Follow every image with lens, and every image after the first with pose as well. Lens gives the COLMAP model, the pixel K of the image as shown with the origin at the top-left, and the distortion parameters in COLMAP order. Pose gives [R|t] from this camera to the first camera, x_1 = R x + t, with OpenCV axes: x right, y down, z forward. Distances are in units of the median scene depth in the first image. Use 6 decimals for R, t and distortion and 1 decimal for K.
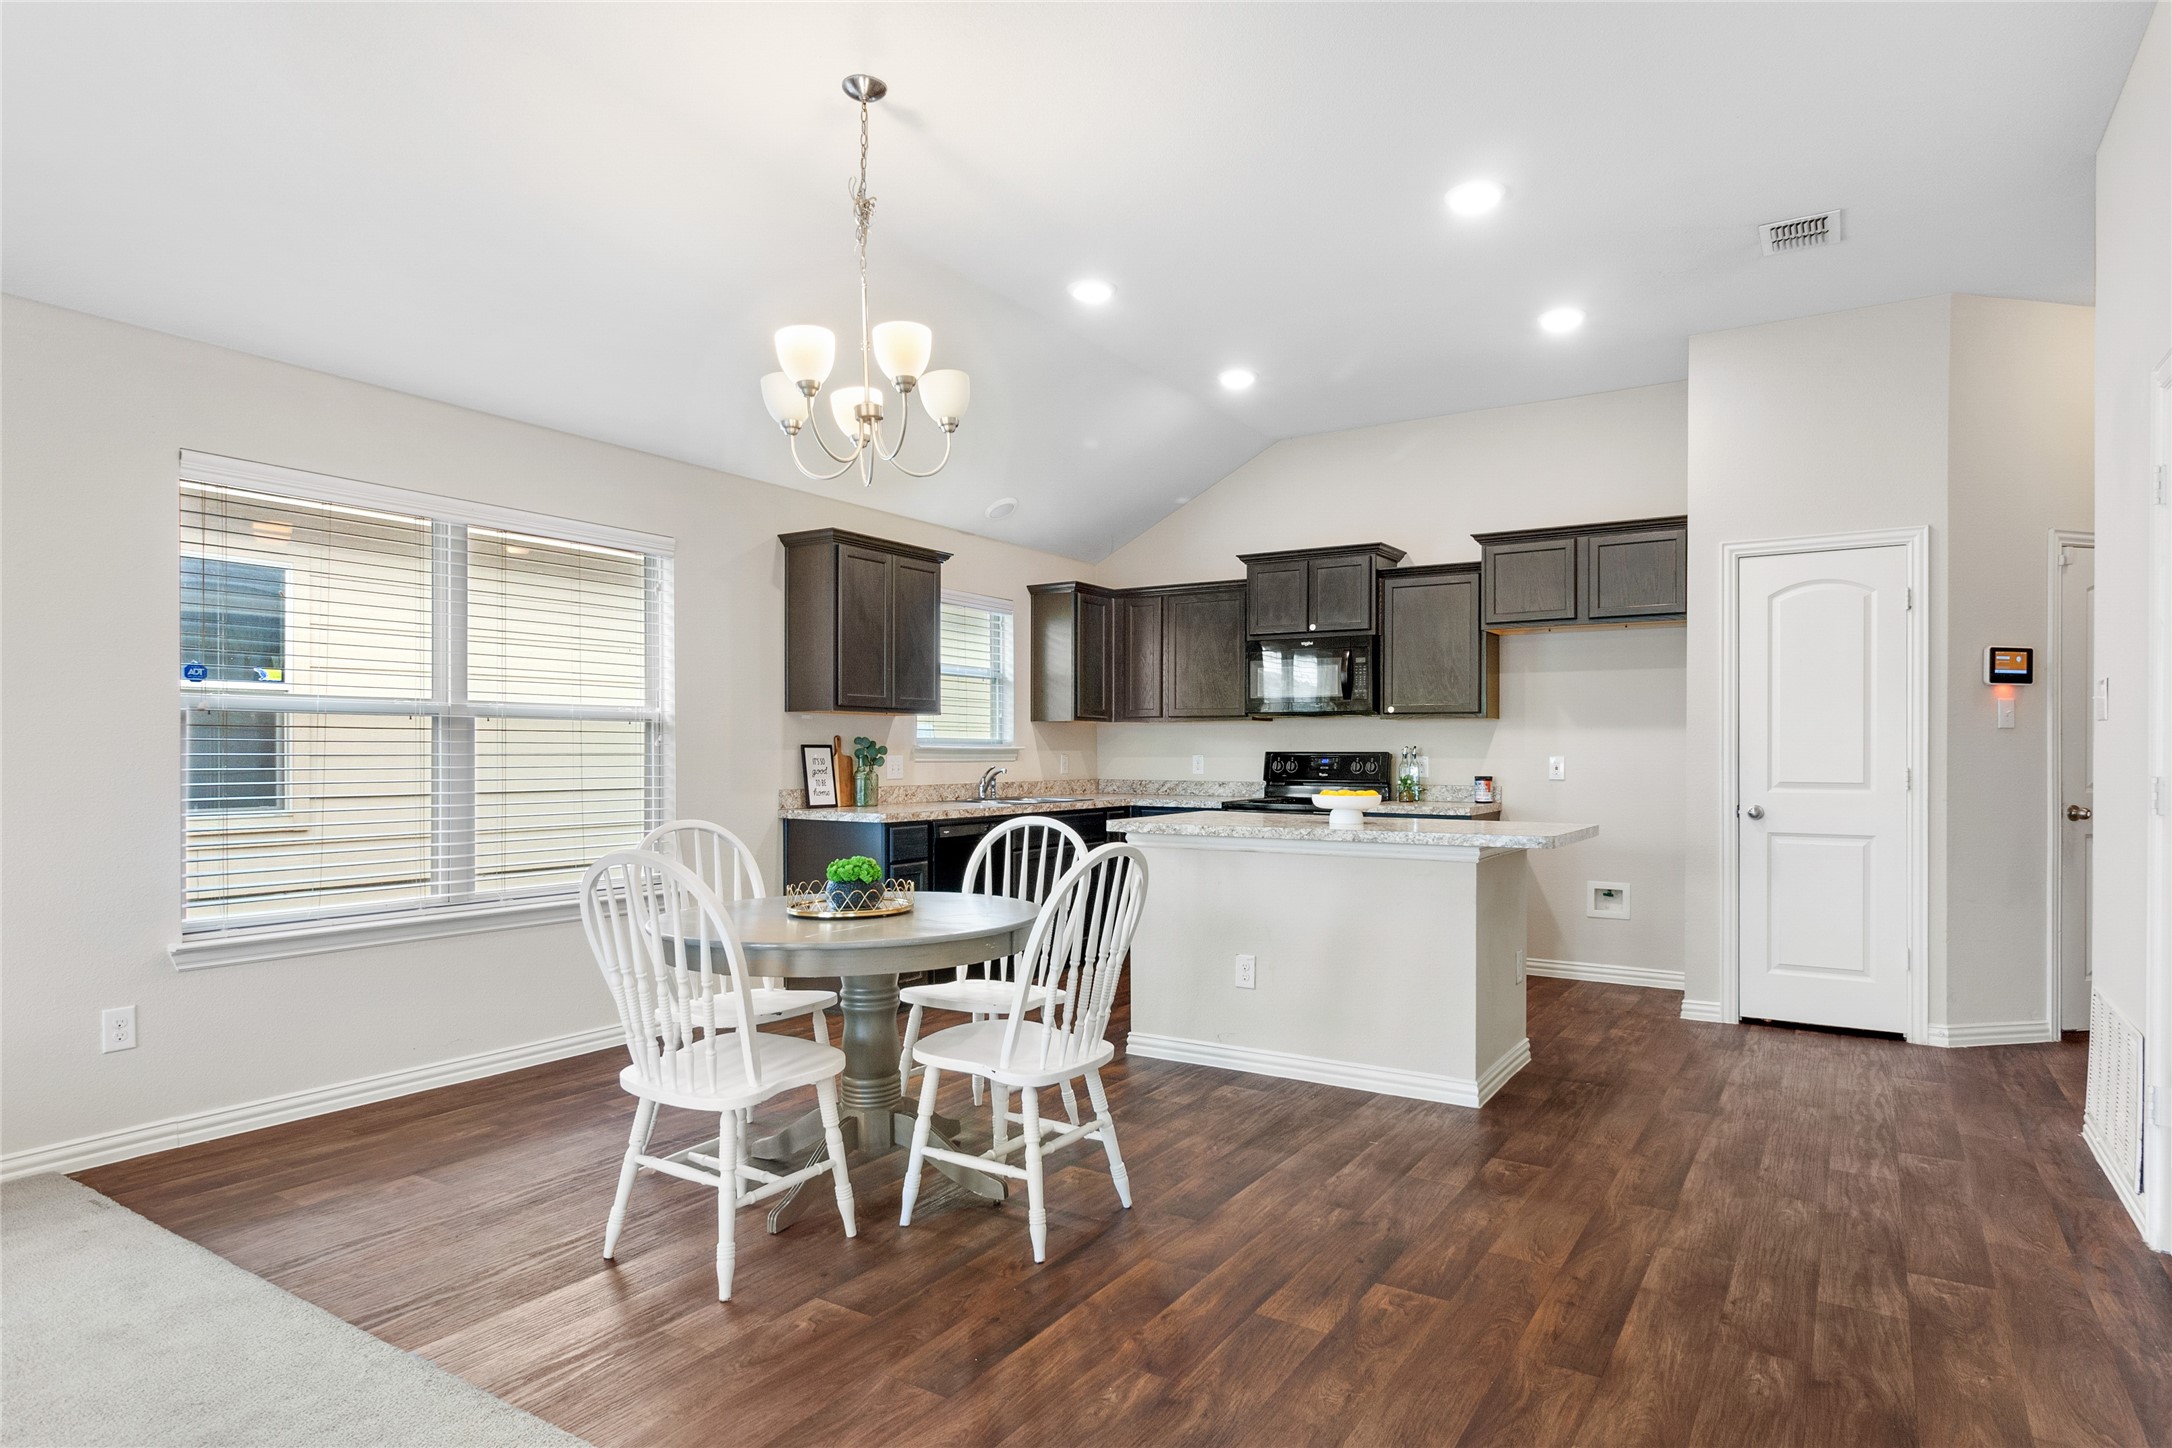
lens RADIAL K [[1218.1, 0, 1089.7], [0, 1218.1, 754.8], [0, 0, 1]] dist [0.001356, 0.000329]
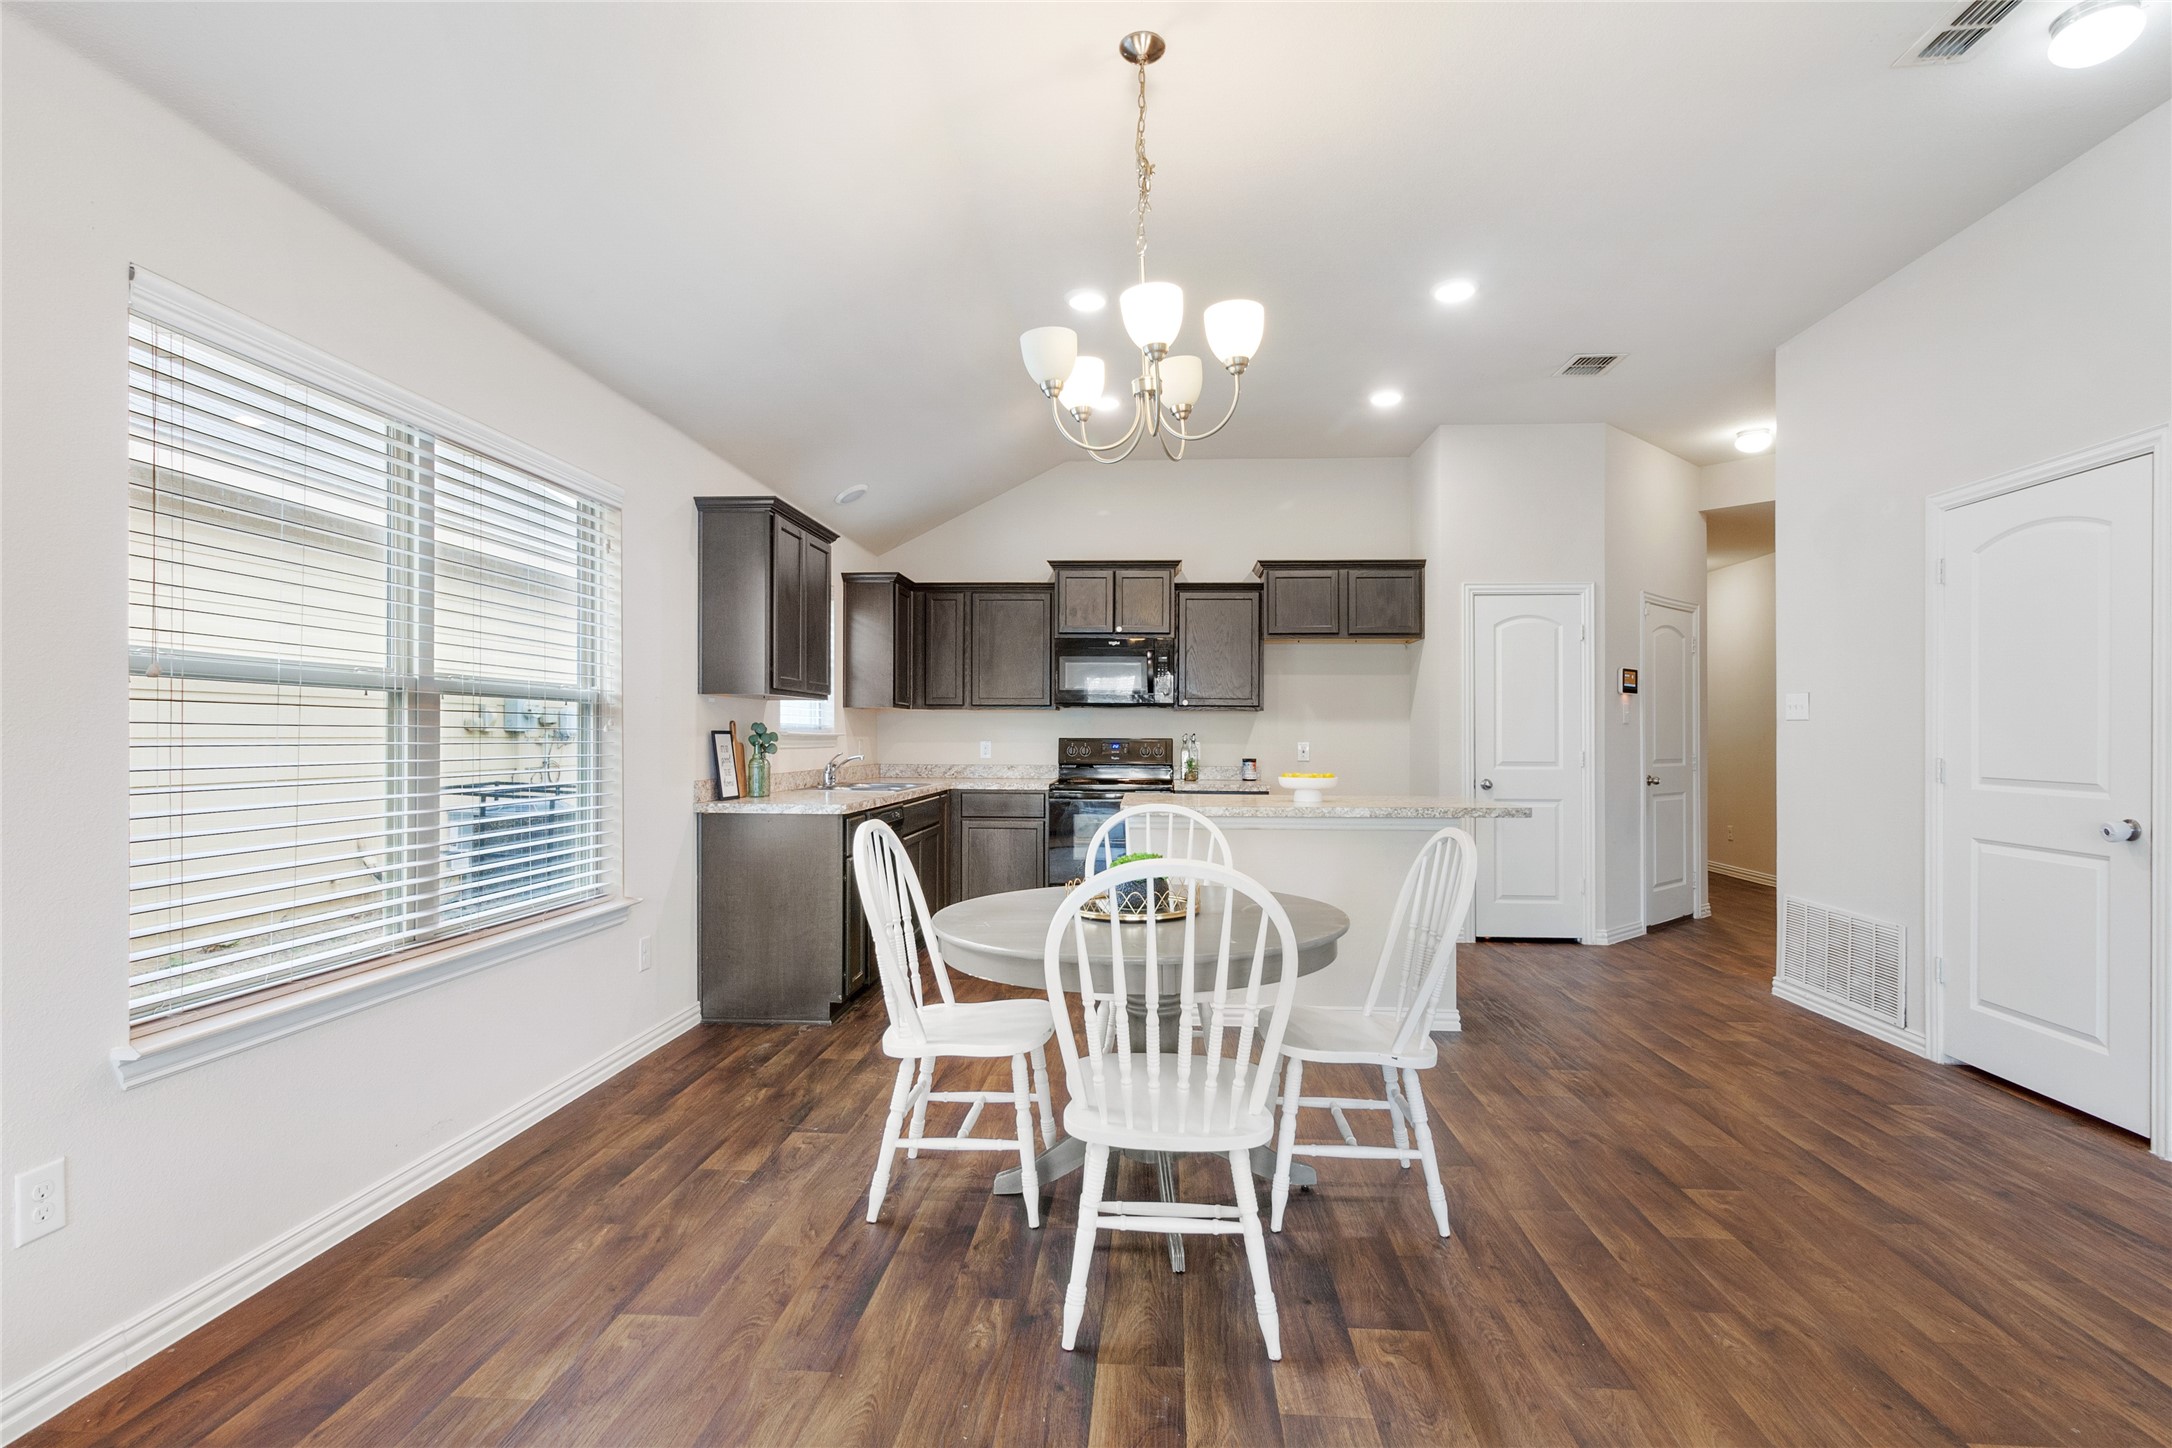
lens RADIAL K [[1044.9, 0, 1100.9], [0, 1044.9, 727.1], [0, 0, 1]] dist [-0.000446, 0.000094]
pose [[0.874884, 0.006538, 0.484289, -0.360905], [-0.001442, 0.999940, -0.010894, -0.002670], [-0.484331, 0.008833, 0.874840, 0.179741]]
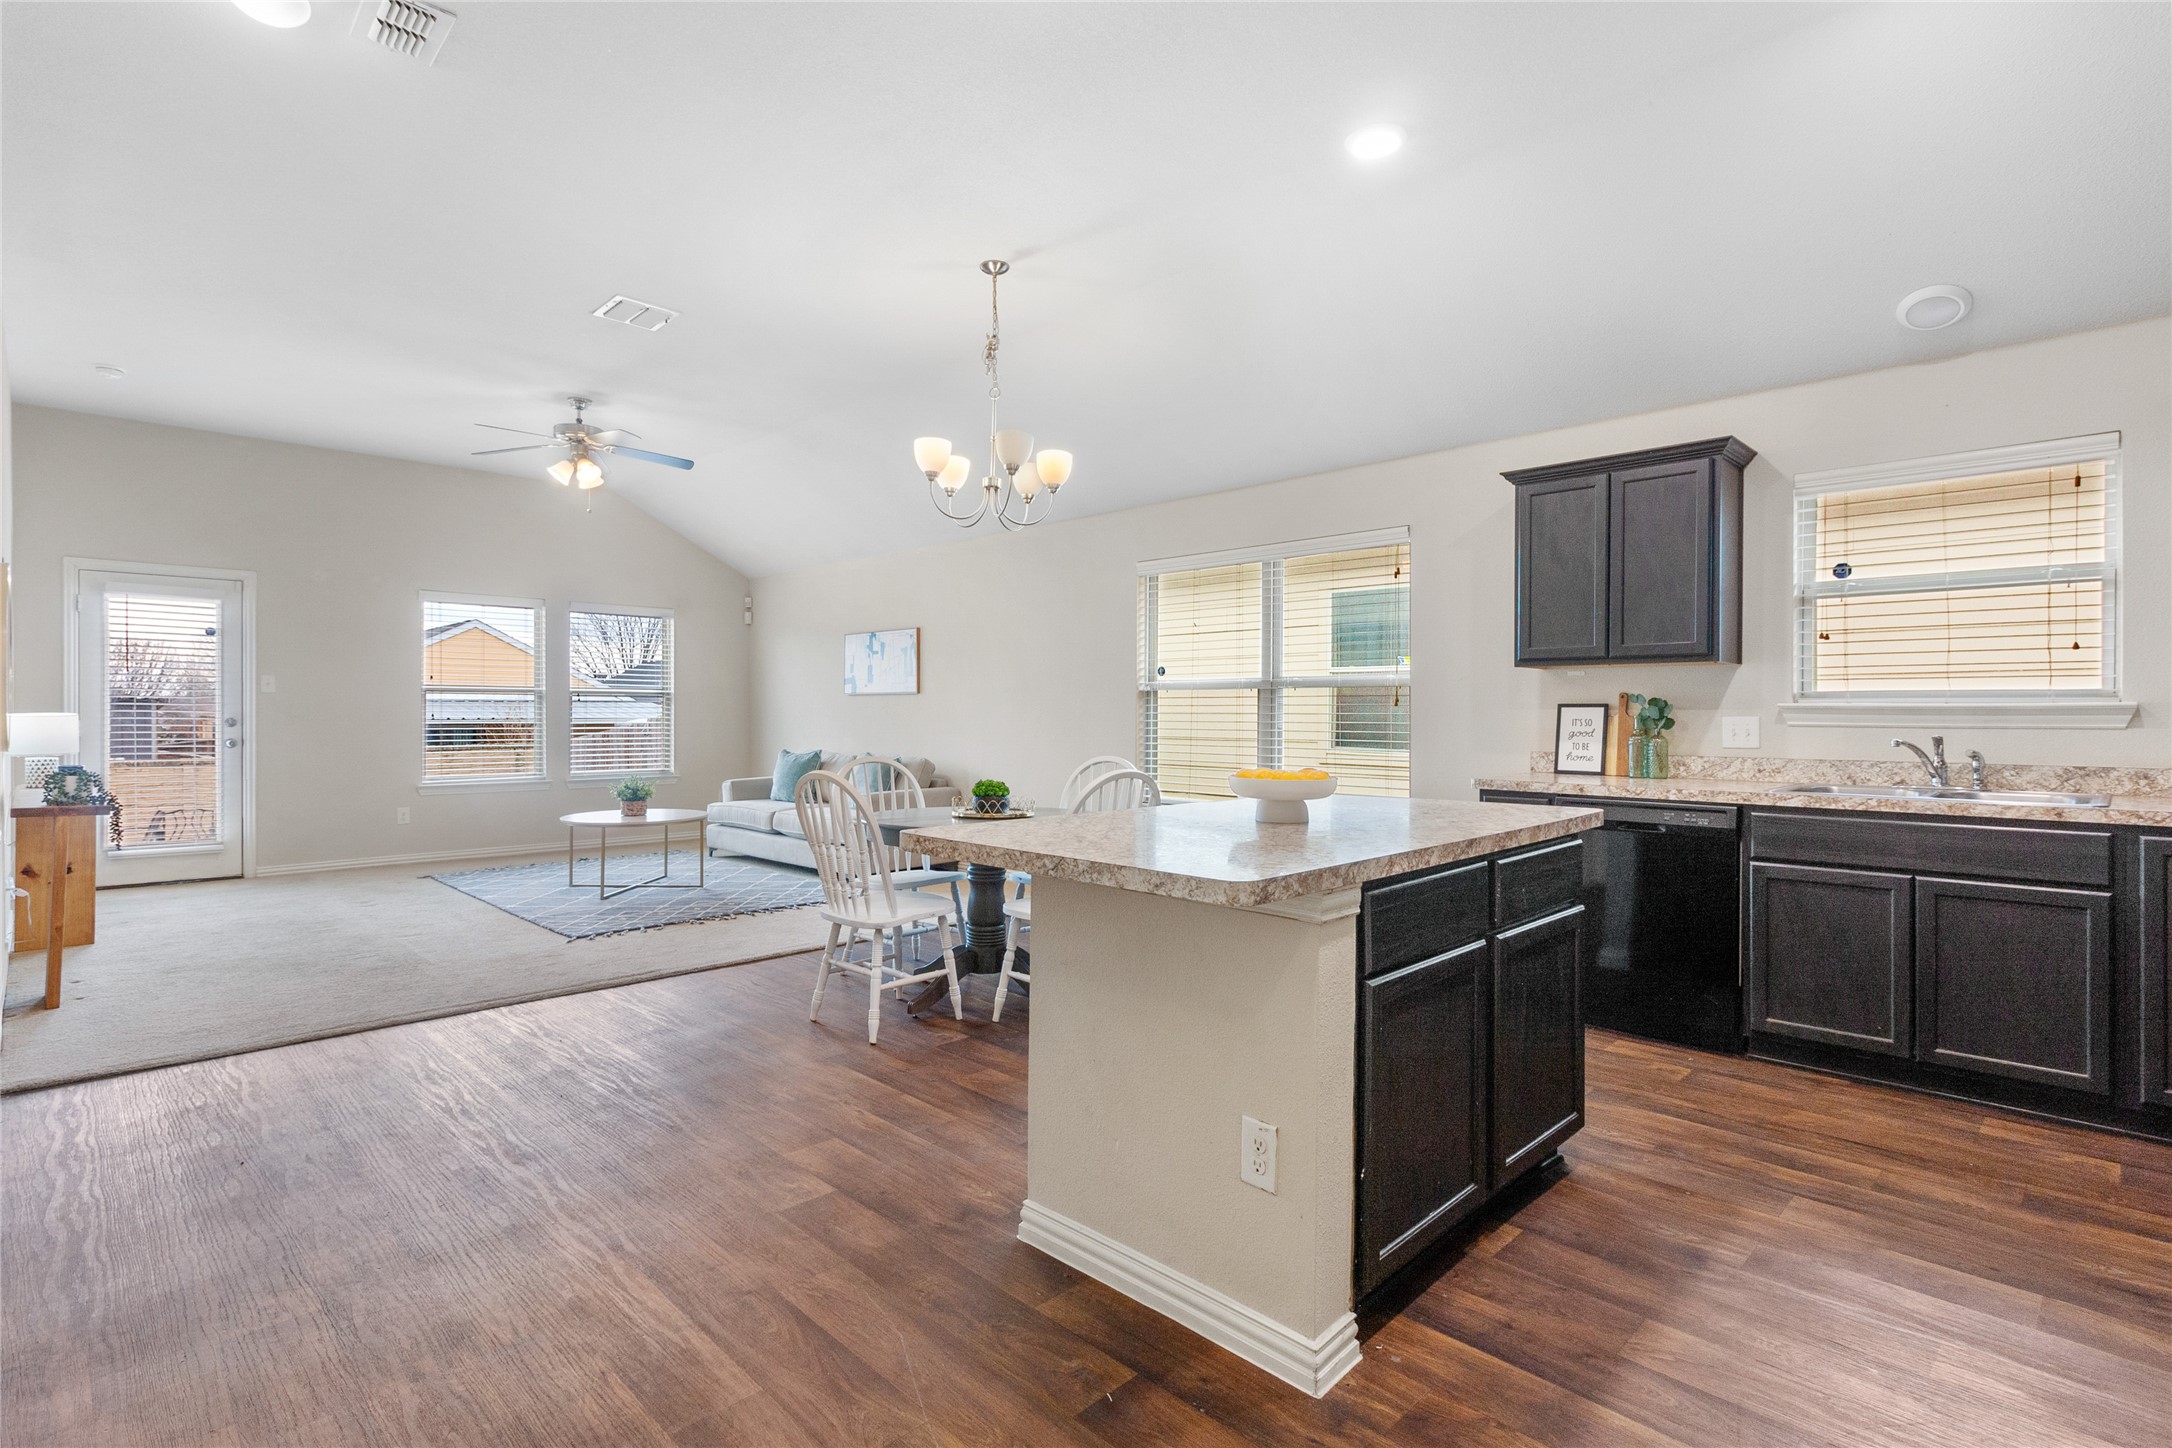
lens RADIAL K [[1049.6, 0, 1074.7], [0, 1049.6, 716.1], [0, 0, 1]] dist [0.000770, 0.000462]
pose [[-0.226820, 0.000932, -0.973936, 0.622004], [-0.004306, 0.999989, 0.001959, 0.001329], [0.973927, 0.004638, -0.226813, 0.823527]]
